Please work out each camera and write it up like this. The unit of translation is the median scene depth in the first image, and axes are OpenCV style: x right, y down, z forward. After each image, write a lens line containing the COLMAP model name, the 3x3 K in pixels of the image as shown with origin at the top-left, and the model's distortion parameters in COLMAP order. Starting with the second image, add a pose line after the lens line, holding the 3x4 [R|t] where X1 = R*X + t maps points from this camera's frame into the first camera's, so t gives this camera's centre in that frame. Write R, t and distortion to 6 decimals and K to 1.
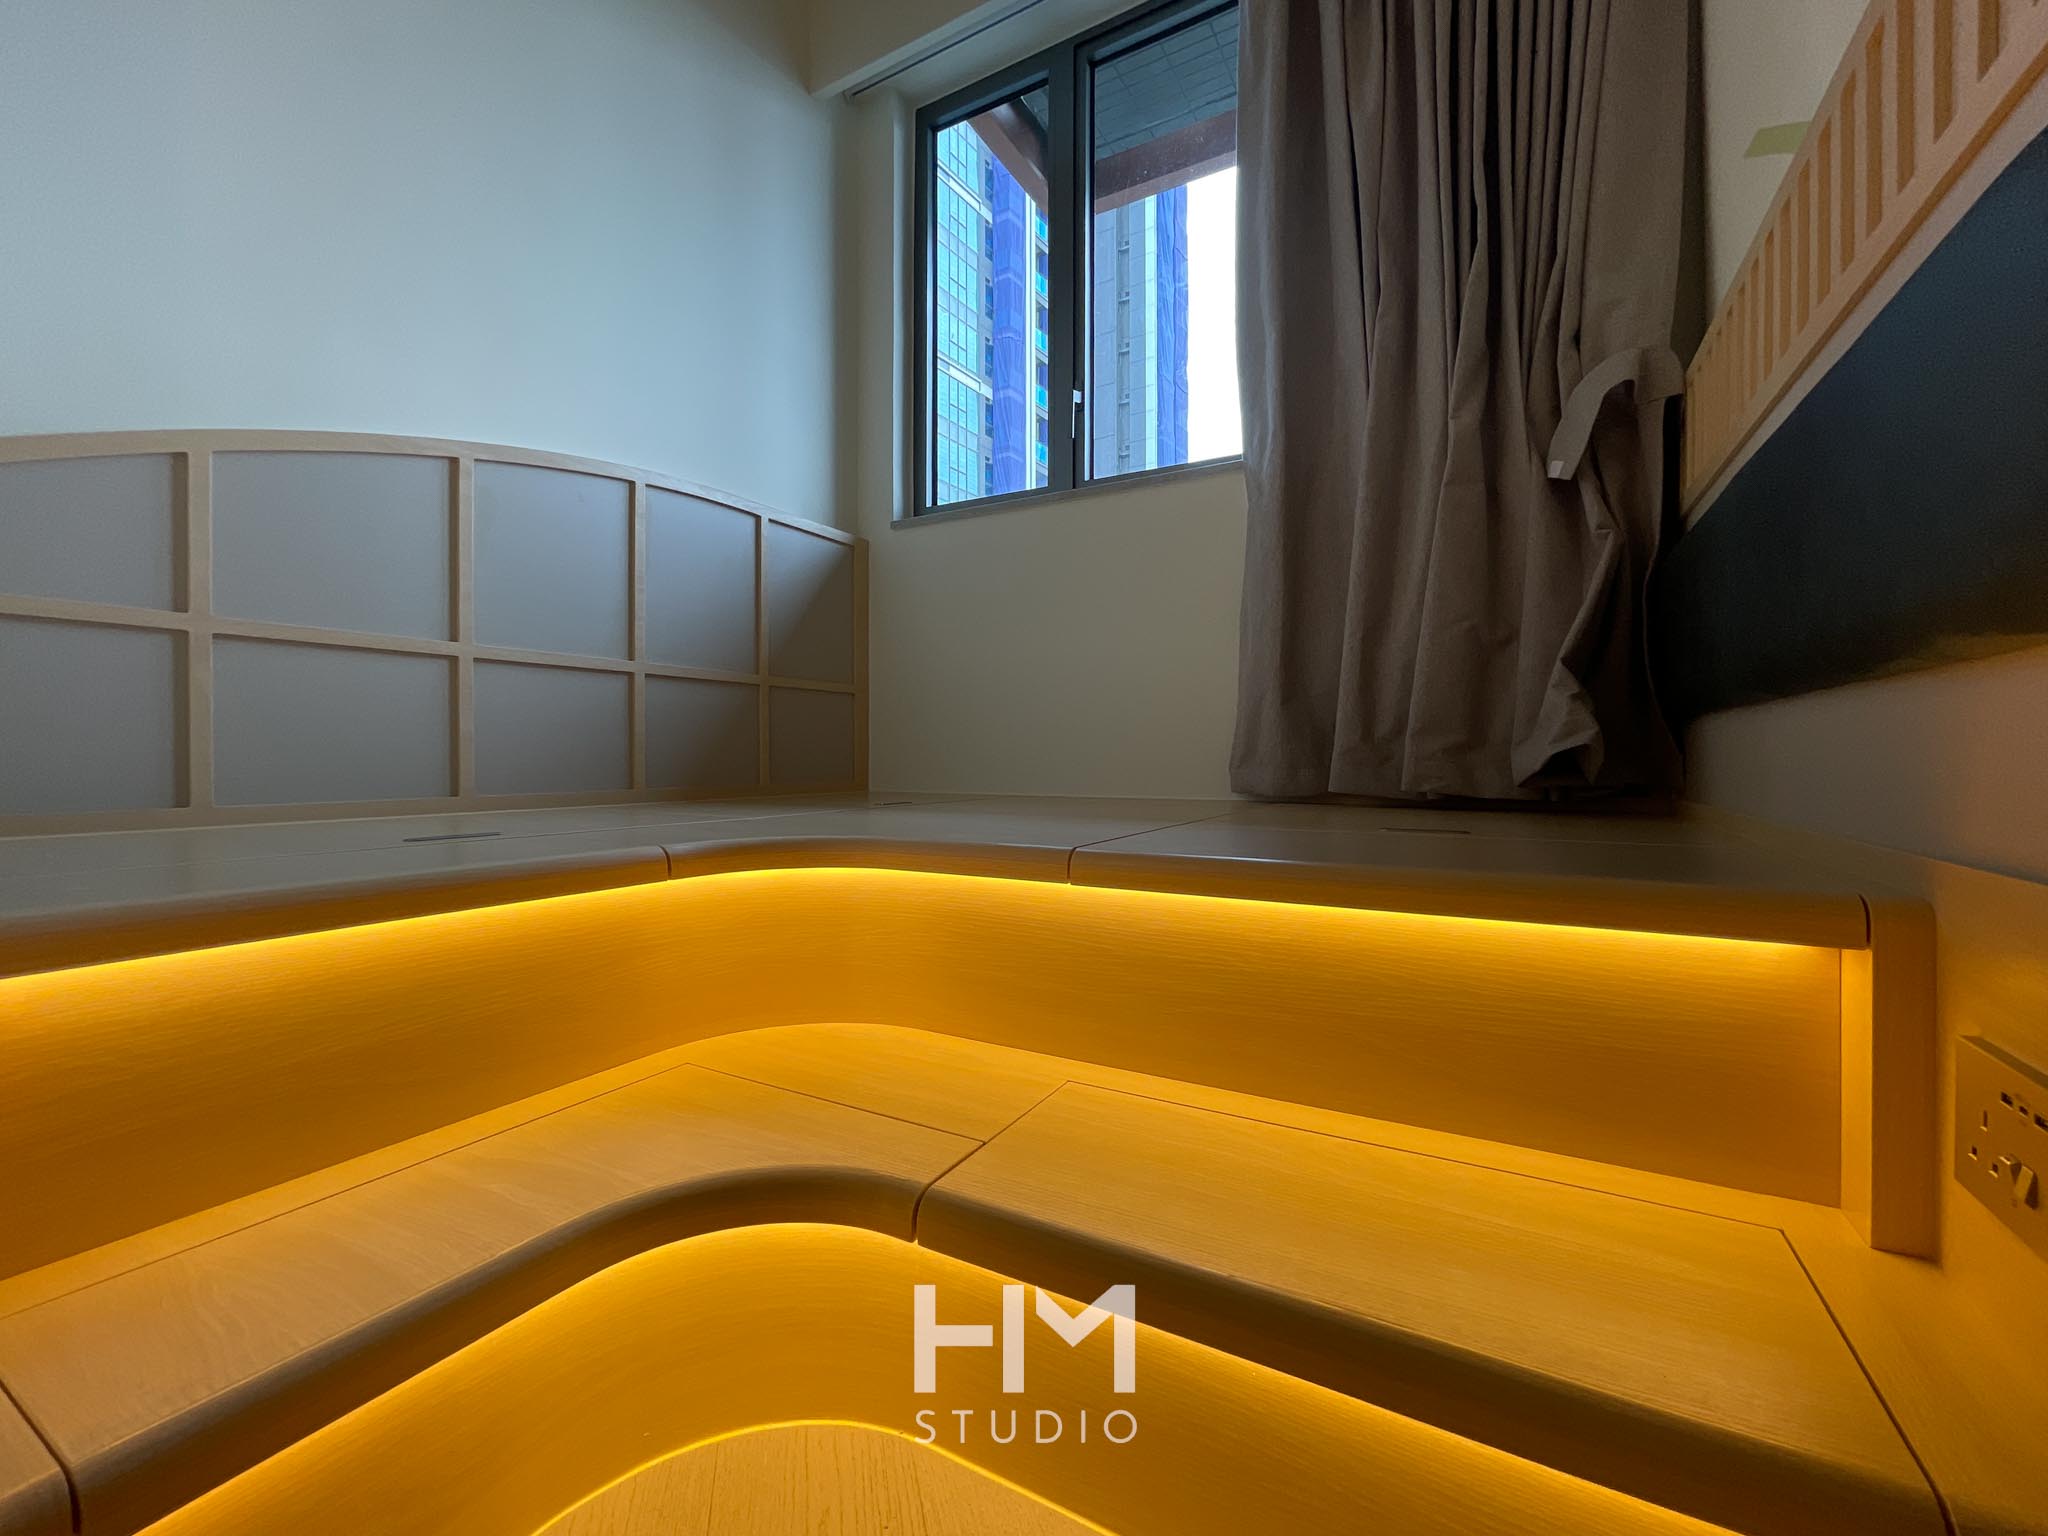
lens RADIAL K [[832.0, 0, 1032.2], [0, 832.0, 763.3], [0, 0, 1]] dist [-0.000981, 0.000493]
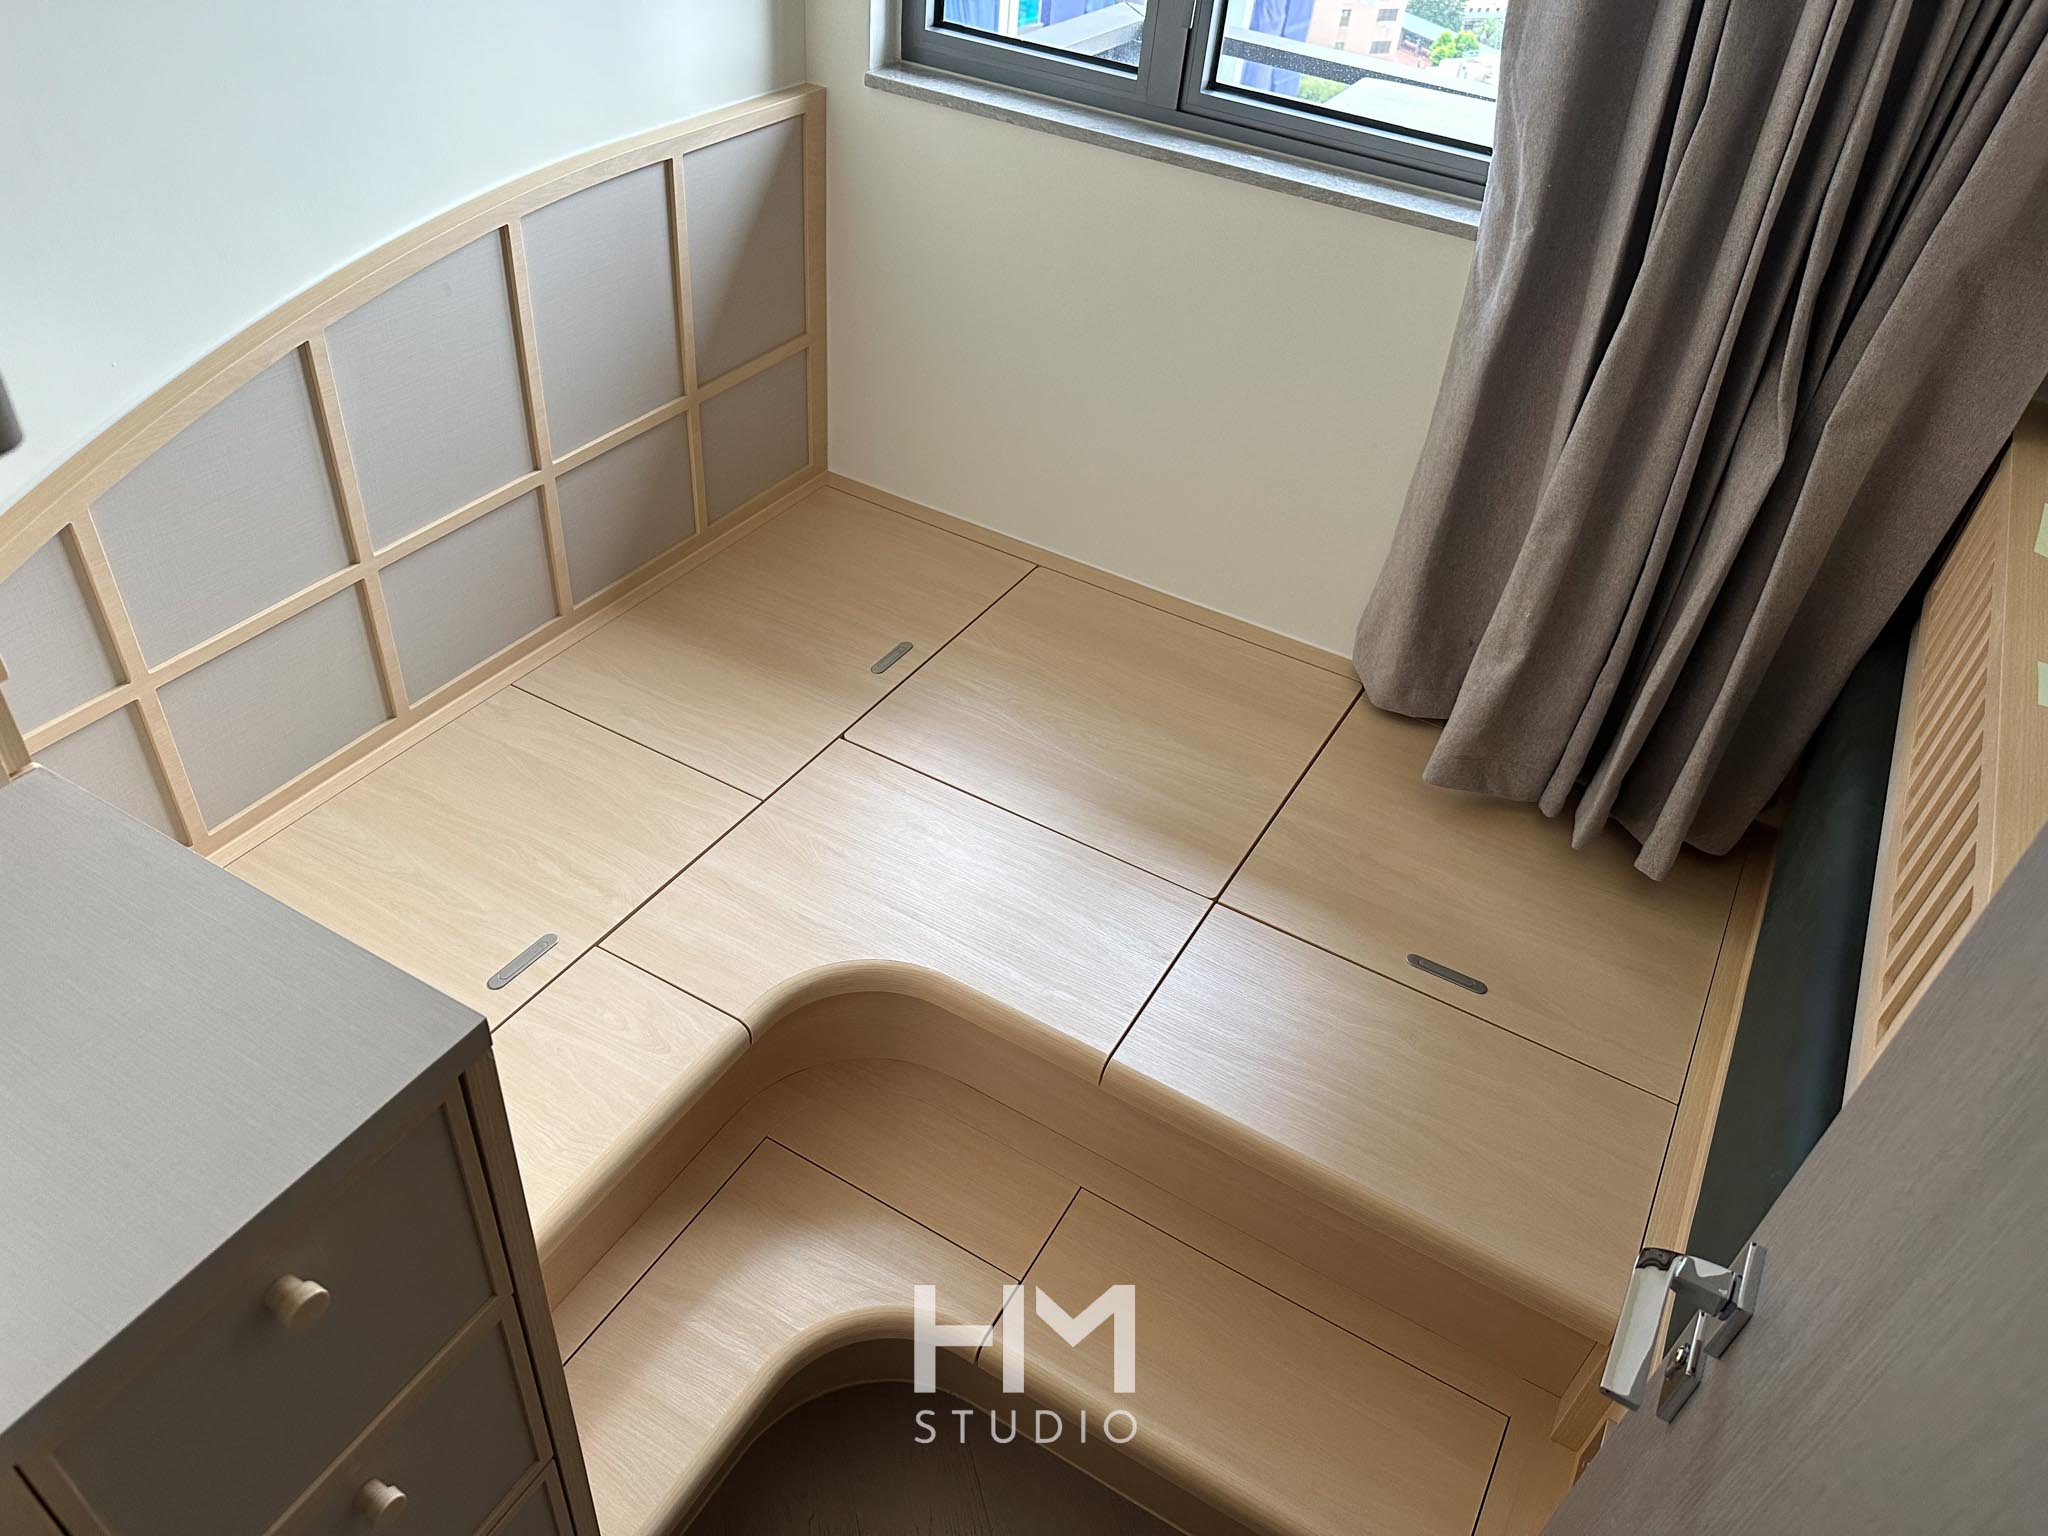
lens RADIAL K [[1445.9, 0, 1024.0], [0, 1445.9, 768.0], [0, 0, 1]] dist [0.050214, -0.061282]
pose [[0.997250, 0.061547, 0.041281, -0.102274], [-0.073796, 0.773612, 0.629348, -0.863187], [0.006799, -0.630663, 0.776027, -0.180897]]
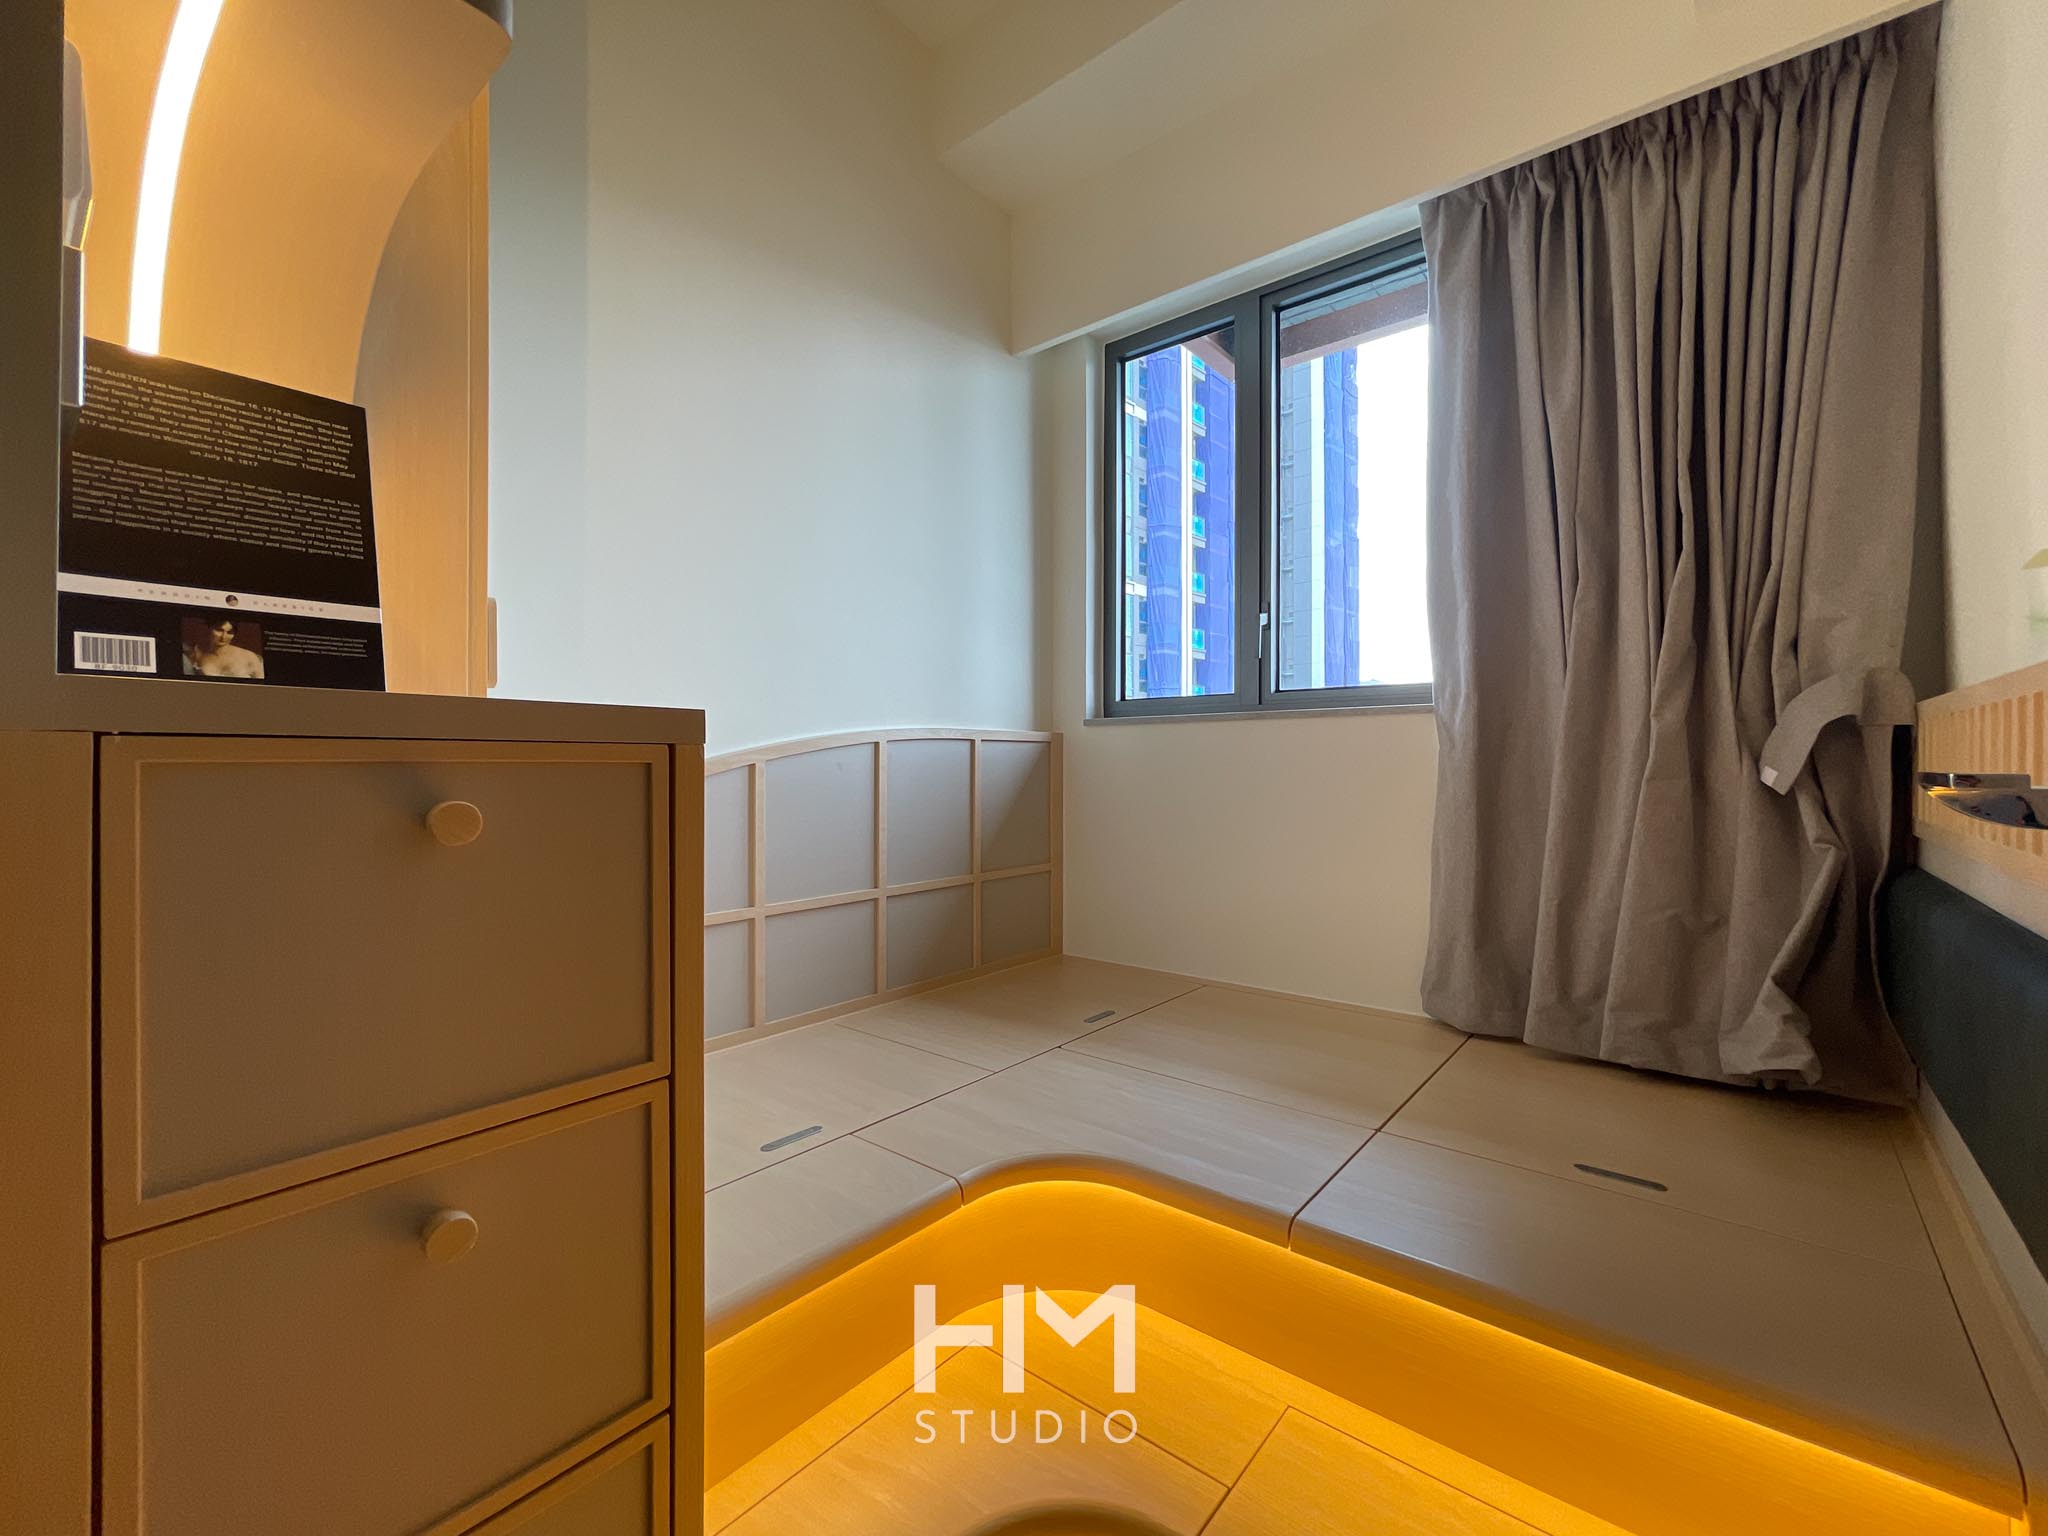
lens RADIAL K [[852.4, 0, 1025.7], [0, 852.4, 779.7], [0, 0, 1]] dist [-0.002989, 0.000795]
pose [[0.982871, -0.007654, -0.184134, -0.058483], [0.011292, 0.999761, 0.018718, -0.339050], [0.183947, -0.020477, 0.982723, -0.159145]]
